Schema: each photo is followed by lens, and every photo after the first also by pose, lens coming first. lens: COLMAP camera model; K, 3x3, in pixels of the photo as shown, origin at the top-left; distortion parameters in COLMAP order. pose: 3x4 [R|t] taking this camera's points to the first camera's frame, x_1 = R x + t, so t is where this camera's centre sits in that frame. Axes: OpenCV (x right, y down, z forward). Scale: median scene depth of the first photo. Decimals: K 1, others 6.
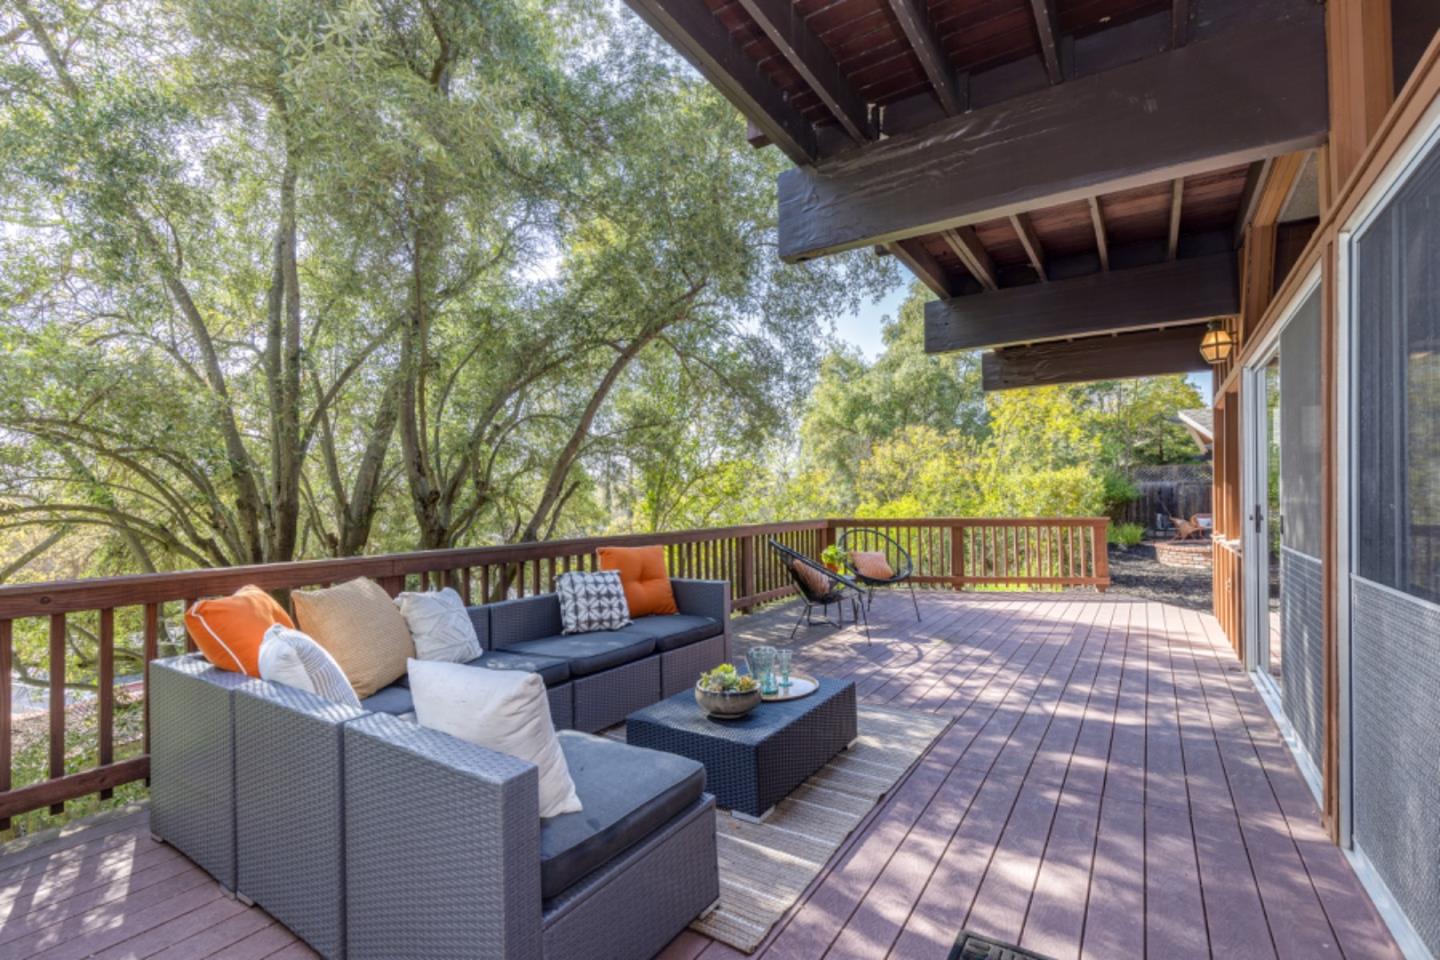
lens RADIAL K [[638.3, 0, 728.2], [0, 638.3, 484.5], [0, 0, 1]] dist [0.000578, 0.000188]
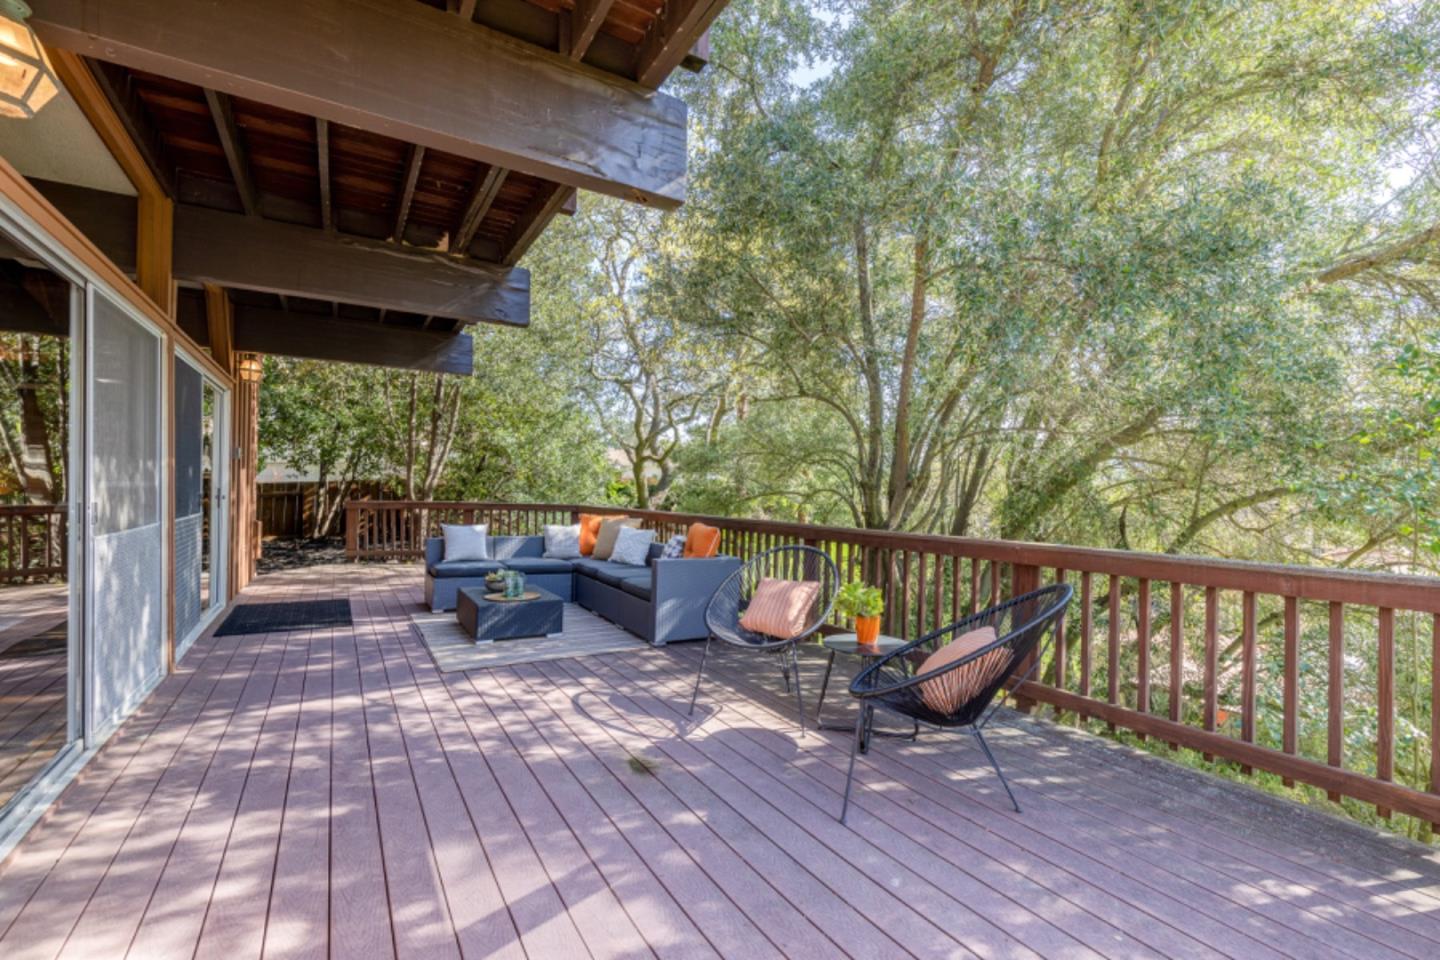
lens RADIAL K [[664.3, 0, 723.8], [0, 664.3, 484.1], [0, 0, 1]] dist [0.003781, -0.000078]
pose [[-0.437054, -0.008740, -0.899393, 0.980668], [0.000506, 0.999950, -0.009963, 0.034061], [0.899435, -0.004809, -0.437028, 1.609549]]
